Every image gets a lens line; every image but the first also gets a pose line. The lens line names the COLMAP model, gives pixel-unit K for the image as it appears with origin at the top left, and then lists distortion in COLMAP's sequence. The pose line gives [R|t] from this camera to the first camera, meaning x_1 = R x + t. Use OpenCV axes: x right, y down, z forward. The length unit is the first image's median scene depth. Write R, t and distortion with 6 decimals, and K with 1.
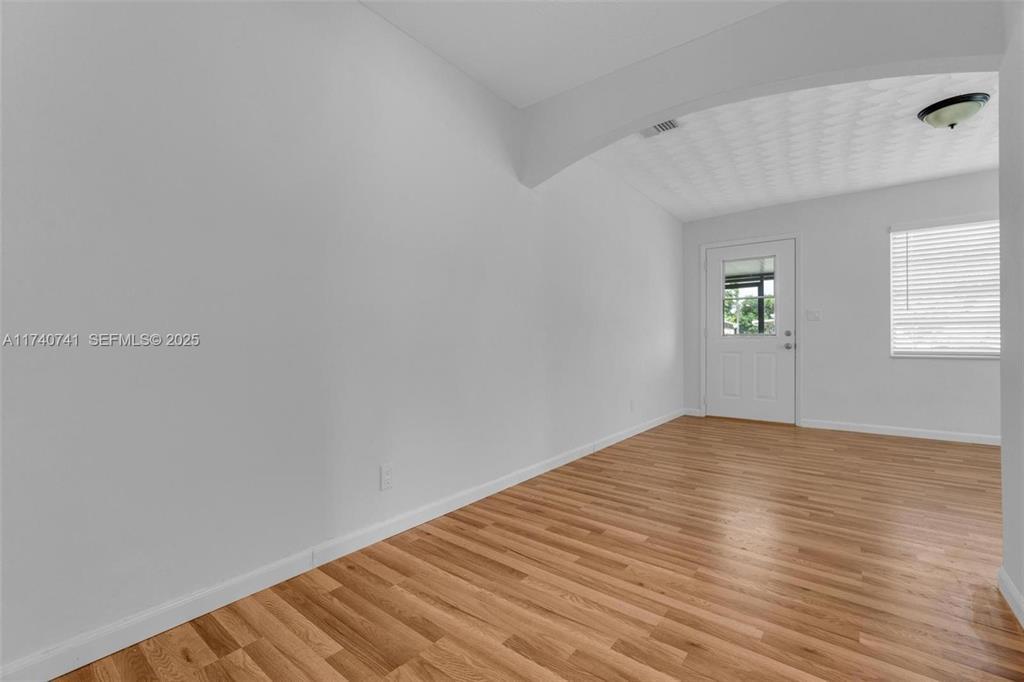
lens RADIAL K [[447.2, 0, 490.4], [0, 447.2, 343.9], [0, 0, 1]] dist [-0.007100, -0.001078]
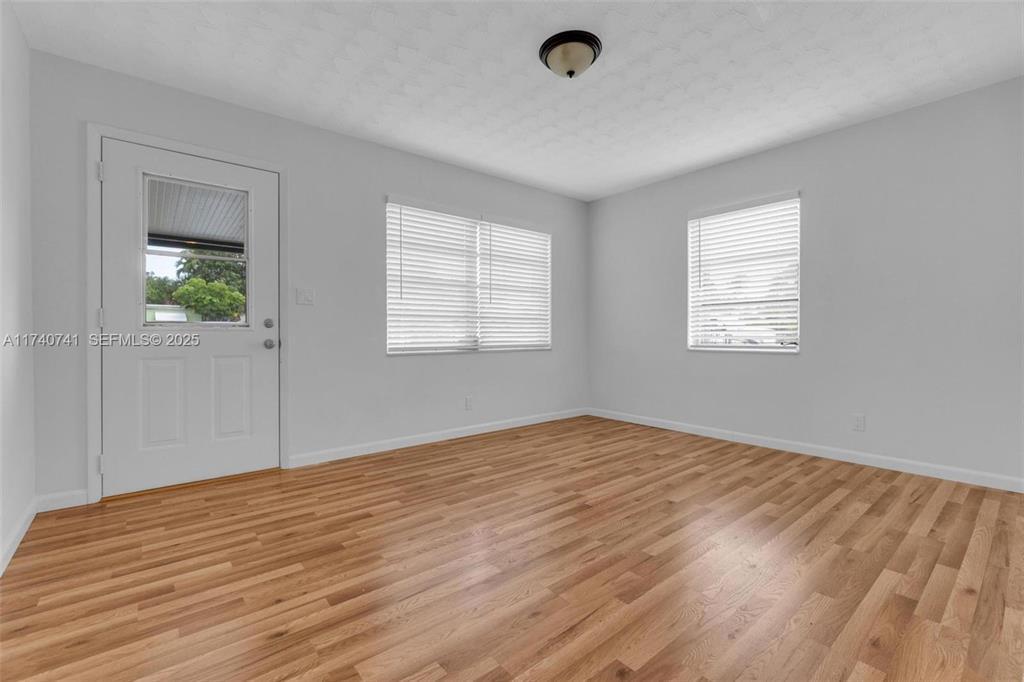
lens RADIAL K [[447.2, 0, 512.9], [0, 447.2, 334.6], [0, 0, 1]] dist [-0.007100, -0.001078]
pose [[0.169787, 0.001666, 0.985479, 0.235134], [0.009132, 0.999953, -0.003263, -0.006535], [-0.985438, 0.009553, 0.169764, 1.112333]]
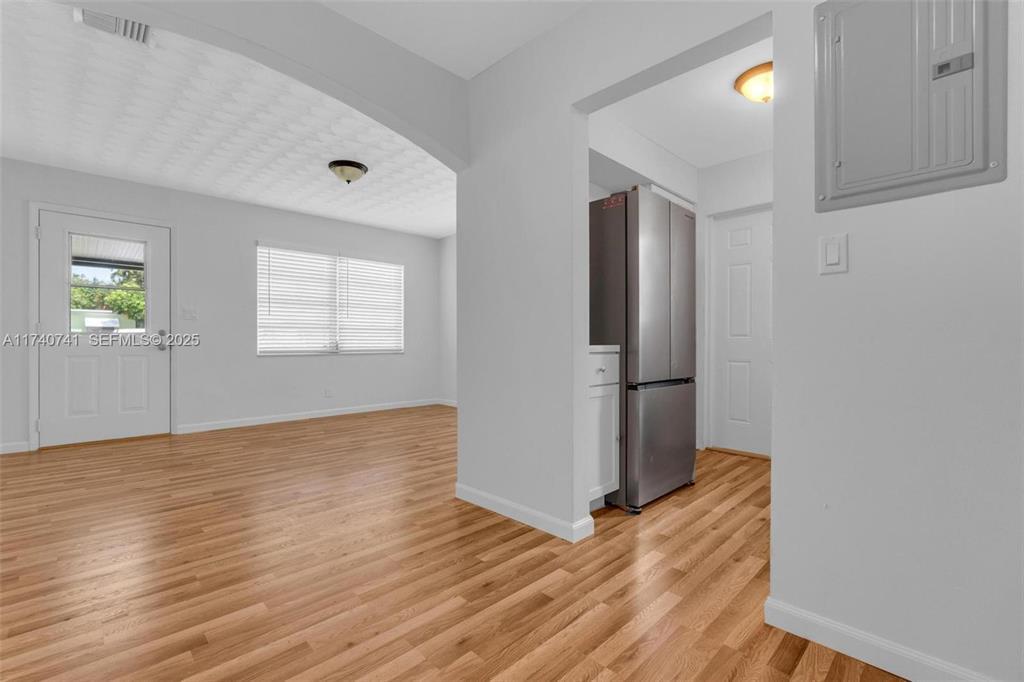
lens RADIAL K [[447.2, 0, 509.6], [0, 447.2, 344.6], [0, 0, 1]] dist [-0.007100, -0.001078]
pose [[0.088543, -0.004148, 0.996064, -0.307219], [0.002731, 0.999989, 0.003921, -0.003013], [-0.996069, 0.002373, 0.088553, 0.453817]]
